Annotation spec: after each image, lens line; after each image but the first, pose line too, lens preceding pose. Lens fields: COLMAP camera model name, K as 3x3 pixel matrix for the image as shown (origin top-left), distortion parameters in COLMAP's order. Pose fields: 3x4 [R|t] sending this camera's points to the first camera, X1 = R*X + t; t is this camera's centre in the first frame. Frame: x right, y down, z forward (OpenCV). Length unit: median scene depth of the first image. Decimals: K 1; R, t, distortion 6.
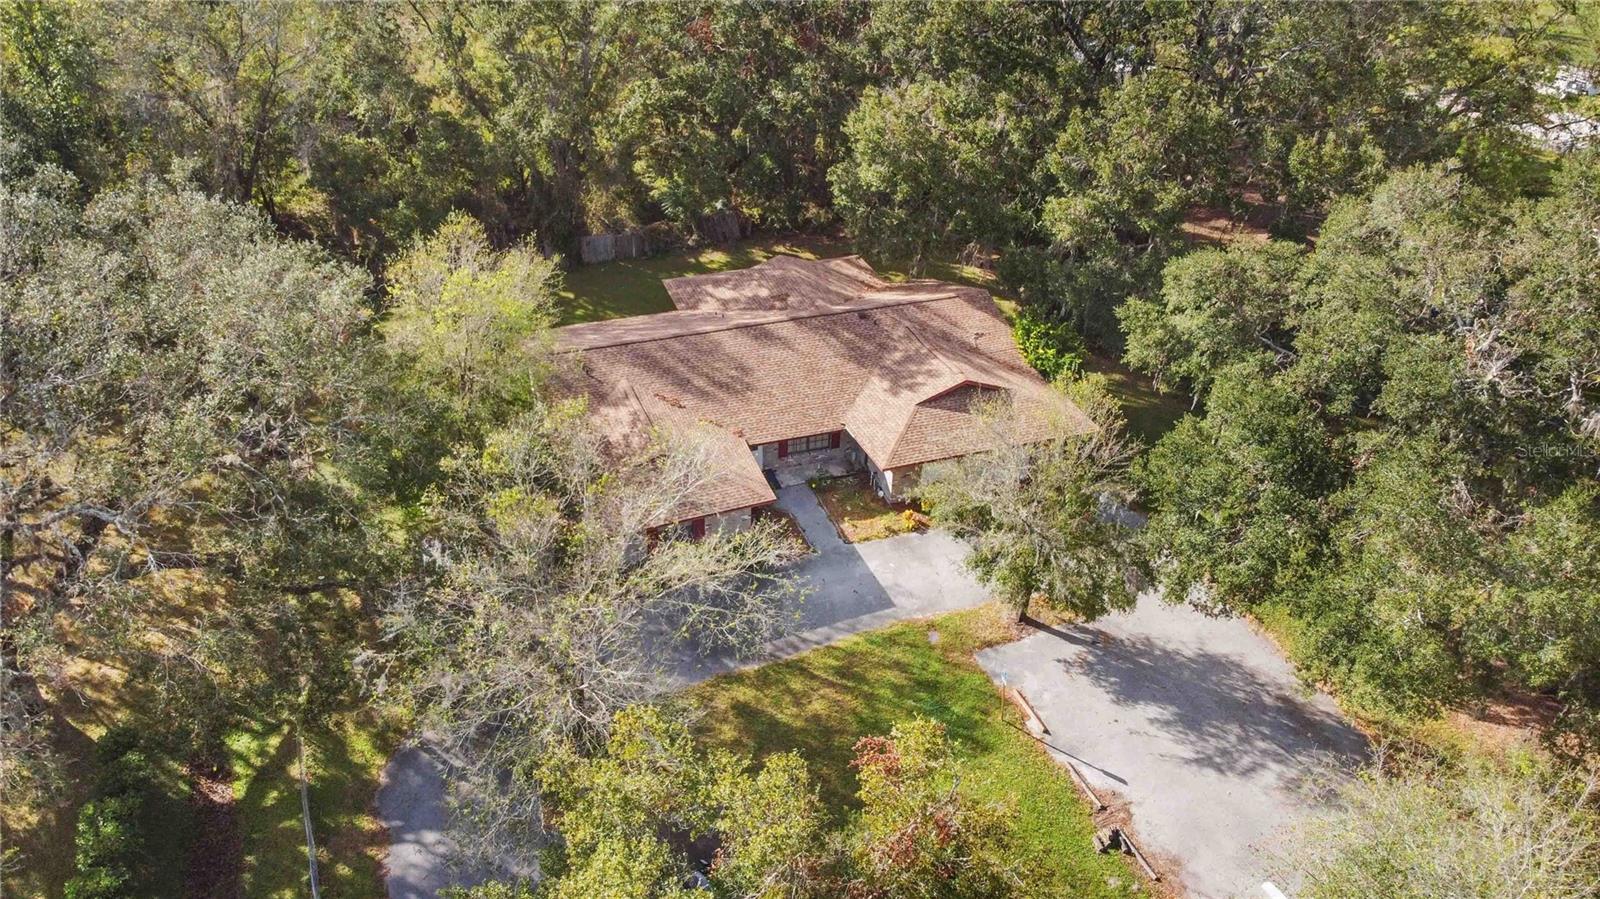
lens RADIAL K [[1228.6, 0, 795.8], [0, 1228.6, 428.7], [0, 0, 1]] dist [0.003864, -0.002771]
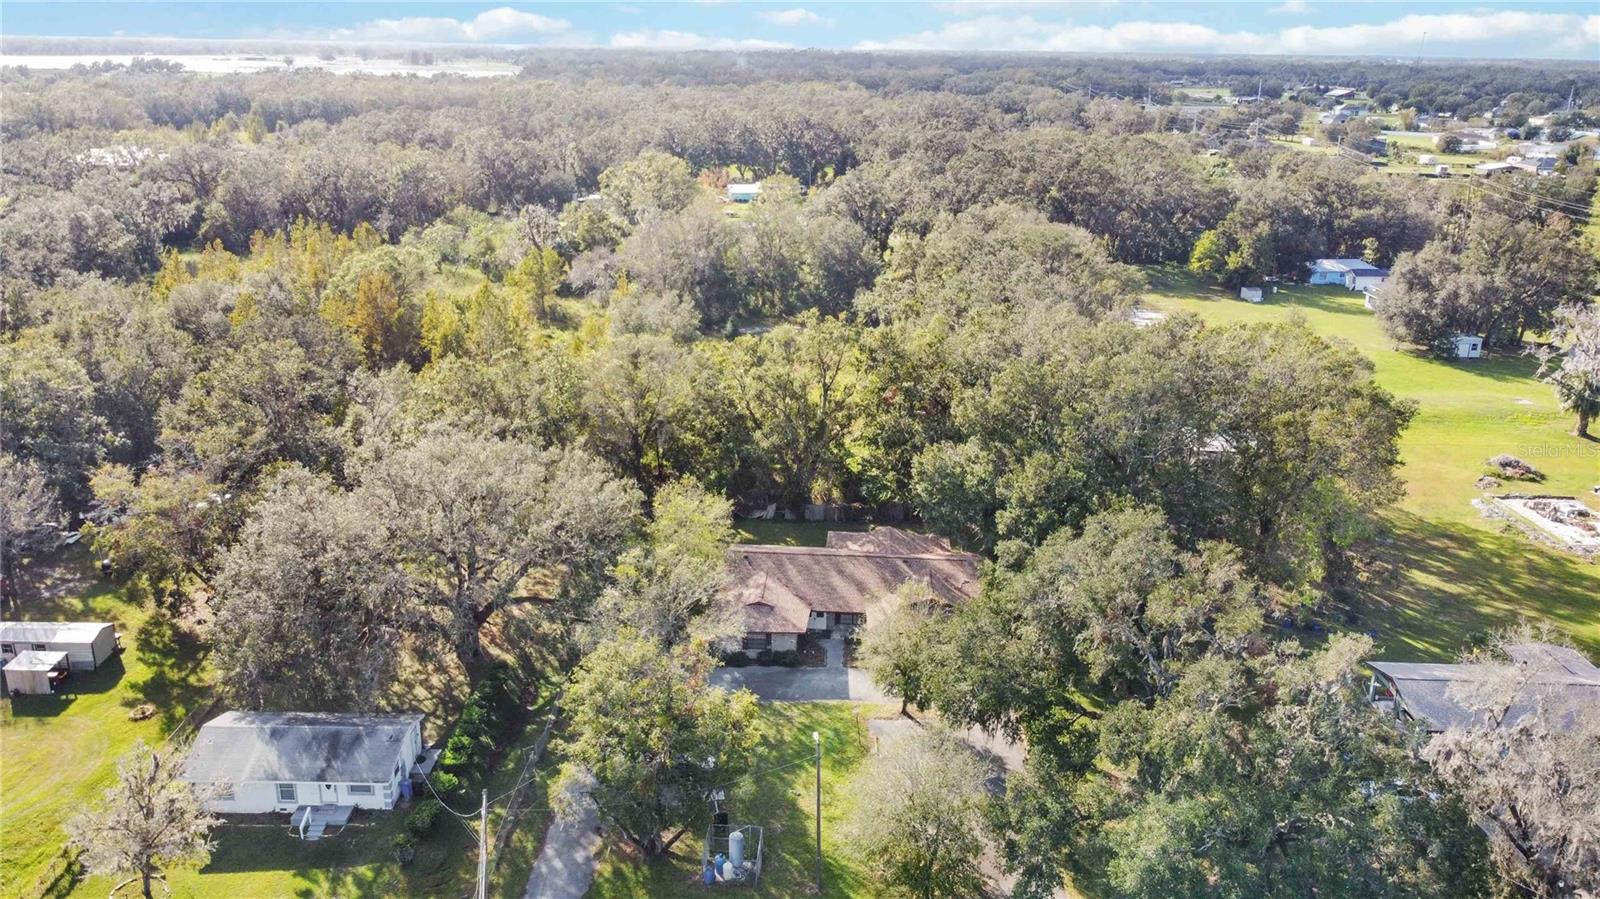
lens RADIAL K [[1222.5, 0, 781.4], [0, 1222.5, 398.9], [0, 0, 1]] dist [0.004082, -0.003069]
pose [[0.913431, 0.098067, -0.395001, 0.637657], [-0.200217, 0.953251, -0.226333, 0.139335], [0.354339, 0.285826, 0.890364, -0.827013]]
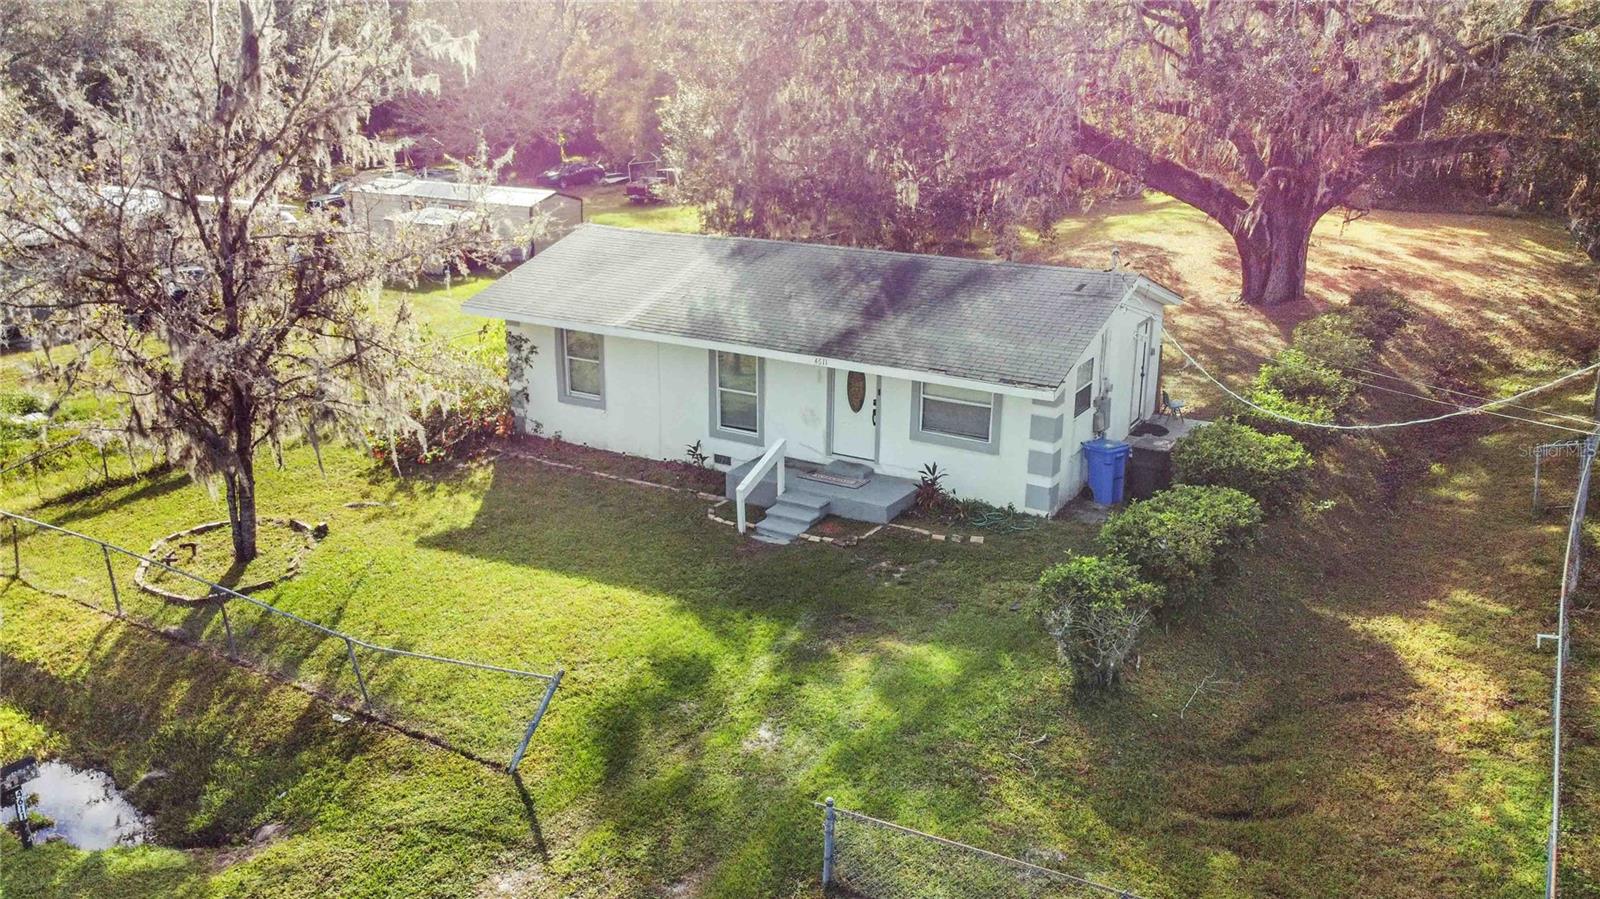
lens RADIAL K [[1228.6, 0, 795.8], [0, 1228.6, 428.7], [0, 0, 1]] dist [0.003864, -0.002771]
pose [[0.584461, 0.214670, -0.782510, -0.080739], [-0.410106, 0.910280, -0.056589, 0.409266], [0.700155, 0.353986, 0.620062, 0.165736]]
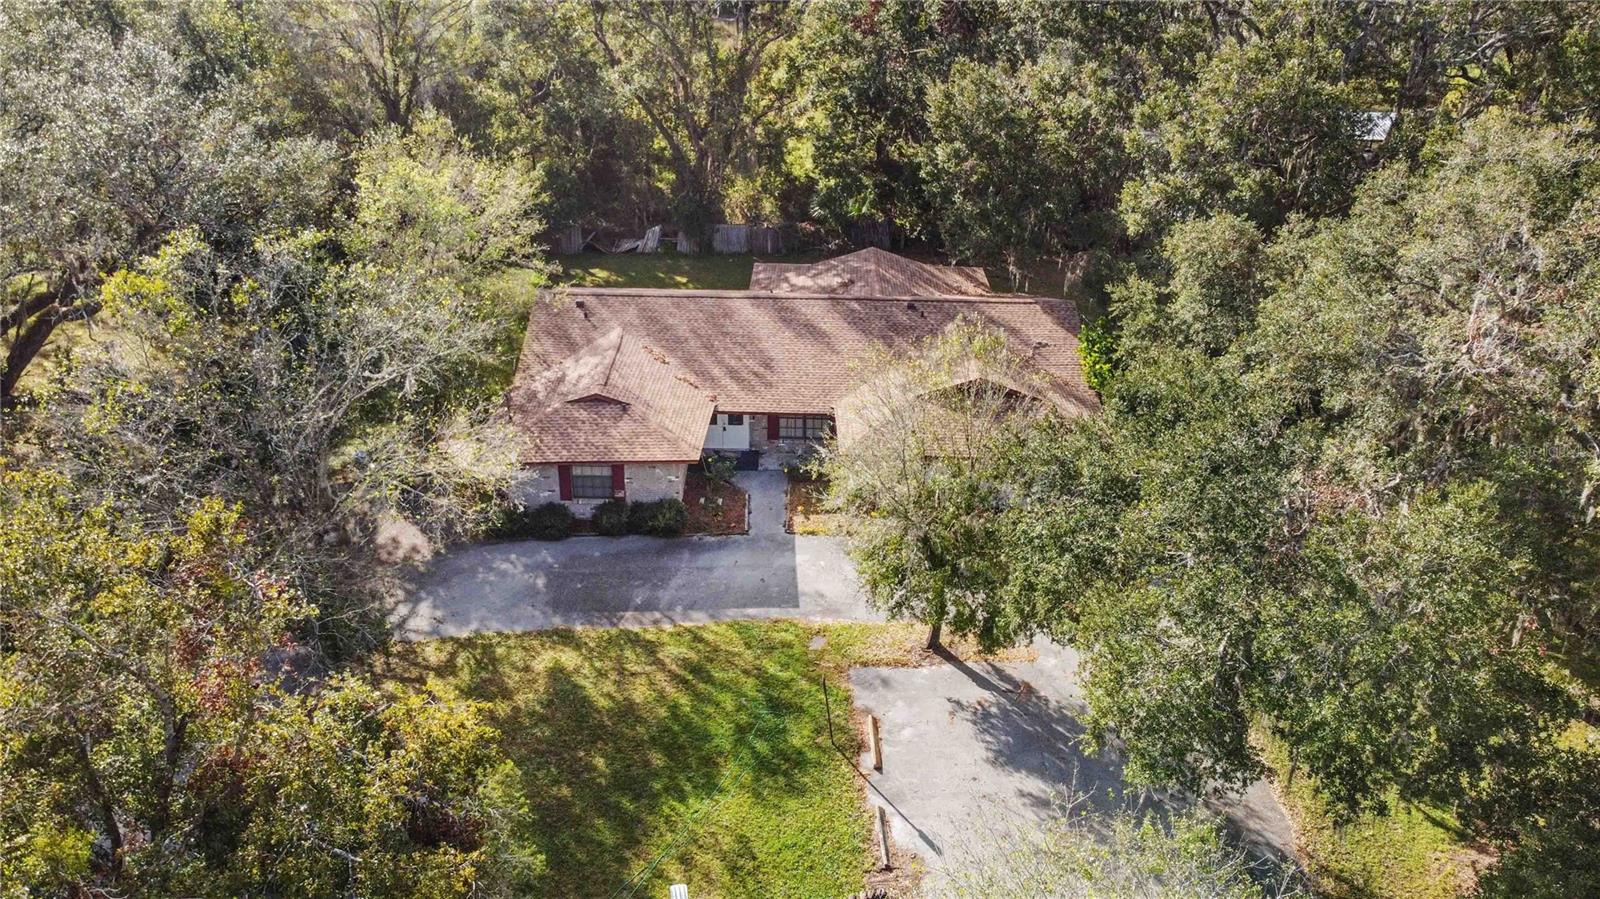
lens RADIAL K [[1244.4, 0, 794.9], [0, 1244.4, 425.7], [0, 0, 1]] dist [-0.002111, 0.011470]
pose [[0.937081, 0.147219, -0.316554, 0.296513], [-0.176646, 0.982046, -0.066201, 0.072184], [0.301124, 0.117954, 0.946262, 0.155506]]
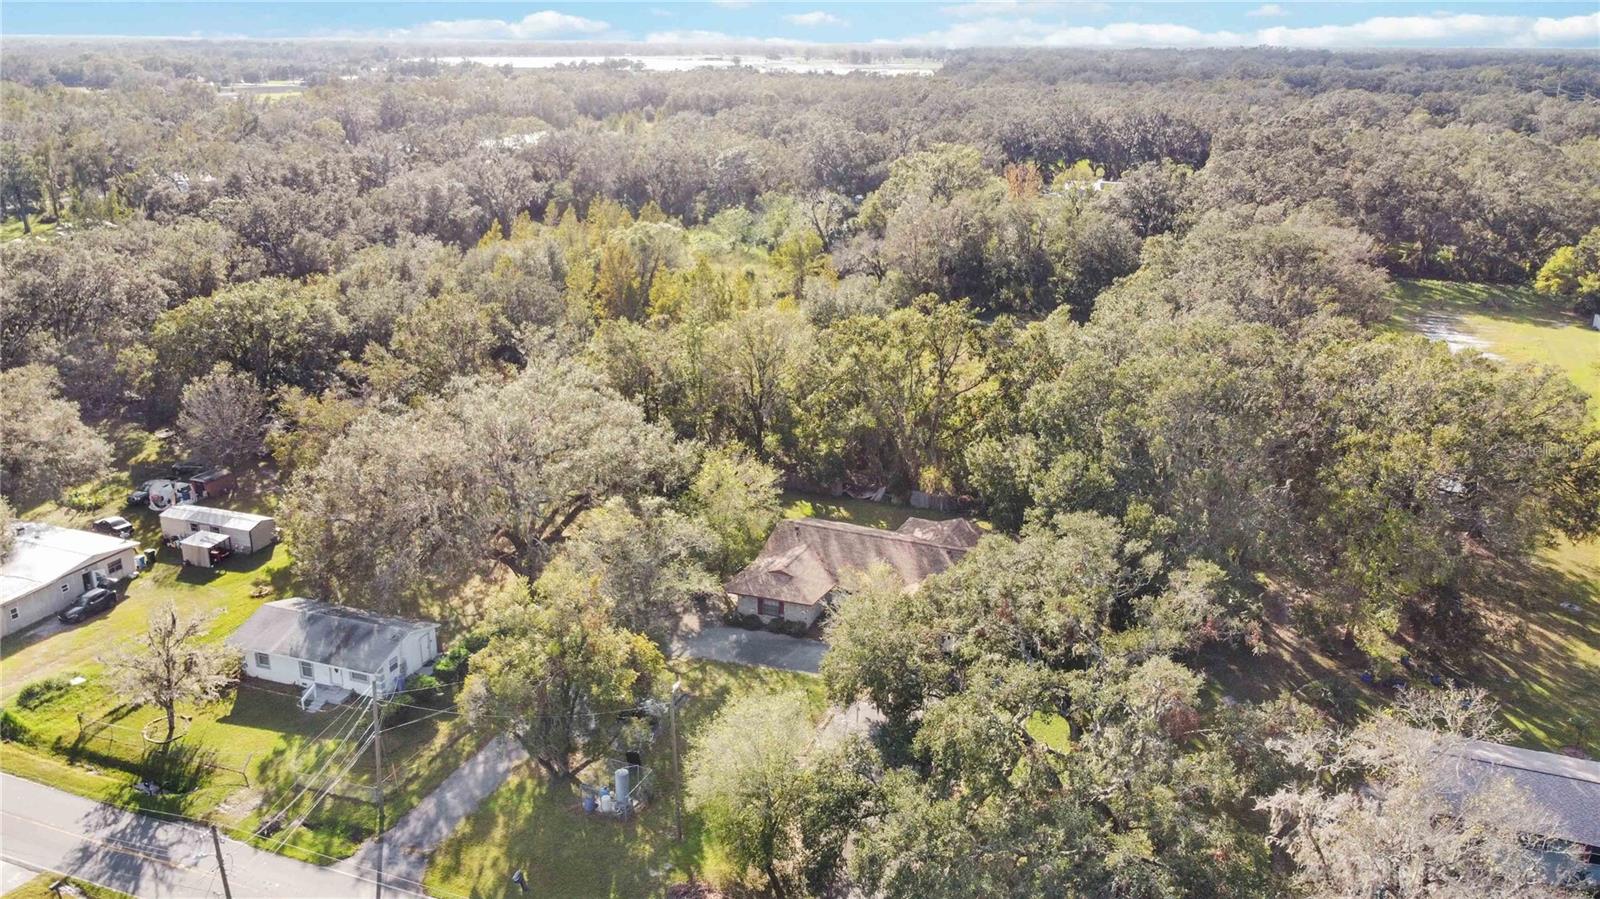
lens RADIAL K [[1212.2, 0, 794.8], [0, 1212.2, 446.2], [0, 0, 1]] dist [0.003214, -0.001447]
pose [[0.729552, 0.196287, -0.655153, 1.104348], [-0.343525, 0.933494, -0.102857, 0.025086], [0.591392, 0.300101, 0.748462, -0.533346]]
